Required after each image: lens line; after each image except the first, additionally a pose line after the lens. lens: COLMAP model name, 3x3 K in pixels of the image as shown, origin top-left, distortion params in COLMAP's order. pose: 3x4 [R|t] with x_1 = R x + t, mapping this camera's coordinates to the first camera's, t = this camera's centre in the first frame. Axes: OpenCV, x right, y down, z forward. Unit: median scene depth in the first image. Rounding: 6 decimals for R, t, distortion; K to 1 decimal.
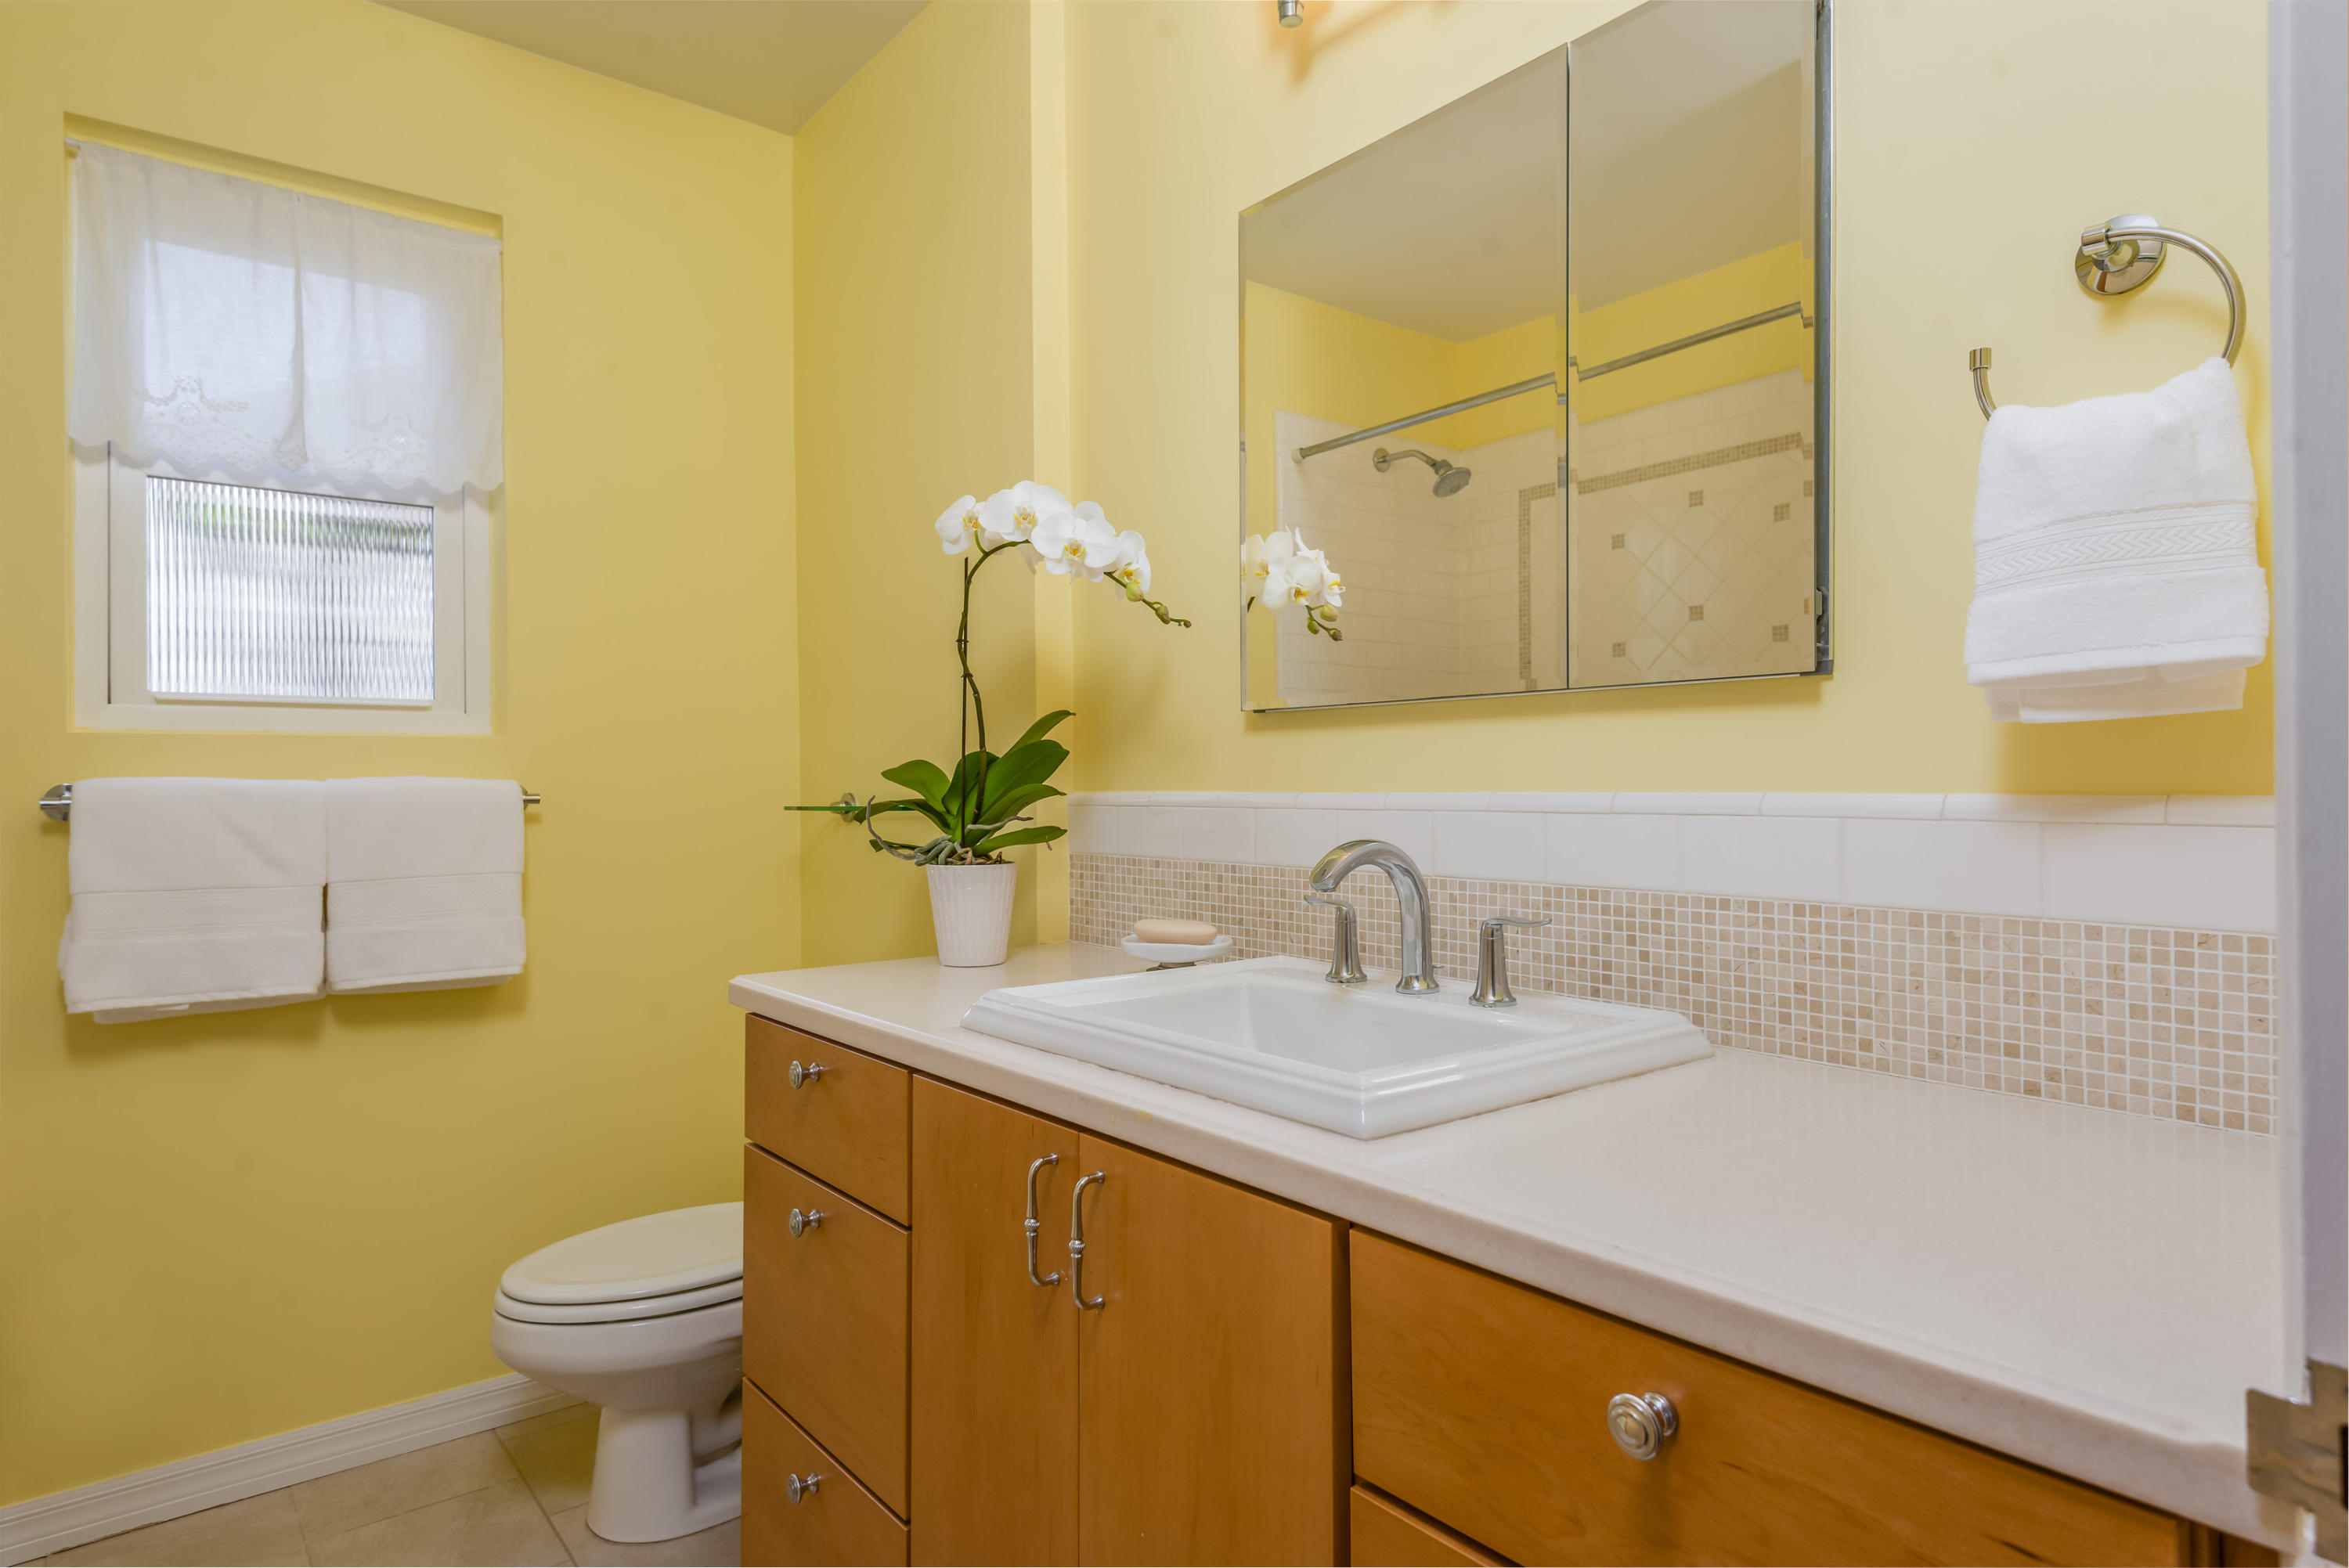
lens RADIAL K [[1295.1, 0, 1174.5], [0, 1295.1, 784.0], [0, 0, 1]] dist [0.041143, -0.031716]
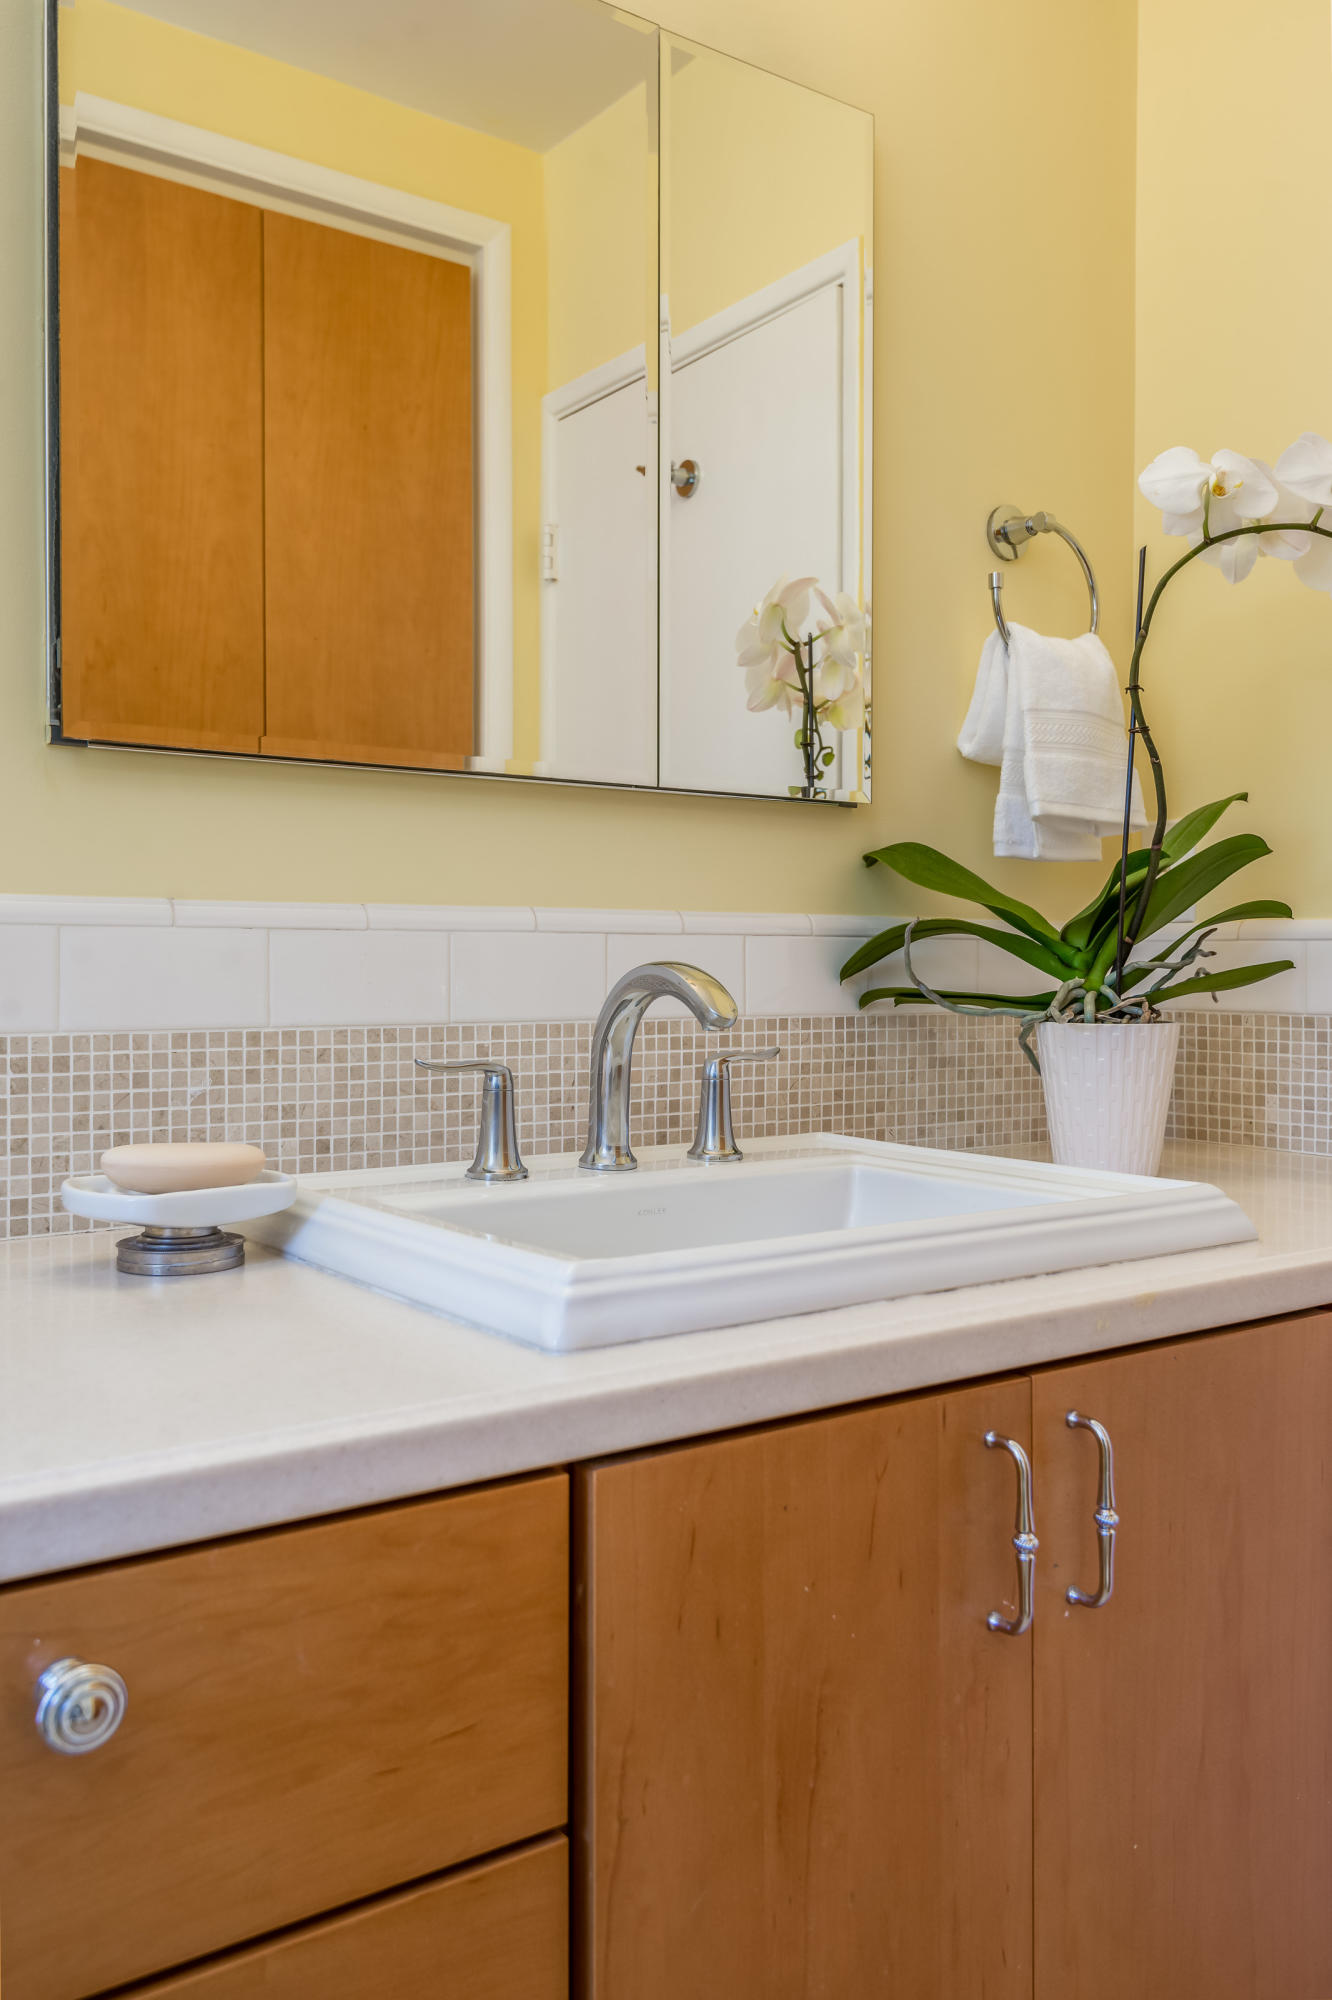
lens RADIAL K [[1619.0, 0, 665.5], [0, 1619.0, 1069.4], [0, 0, 1]] dist [-0.002751, -0.001936]
pose [[0.056911, -0.097212, 0.993635, -0.818491], [-0.029494, 0.994650, 0.099000, 0.007693], [-0.997943, -0.034940, 0.053740, 1.032051]]
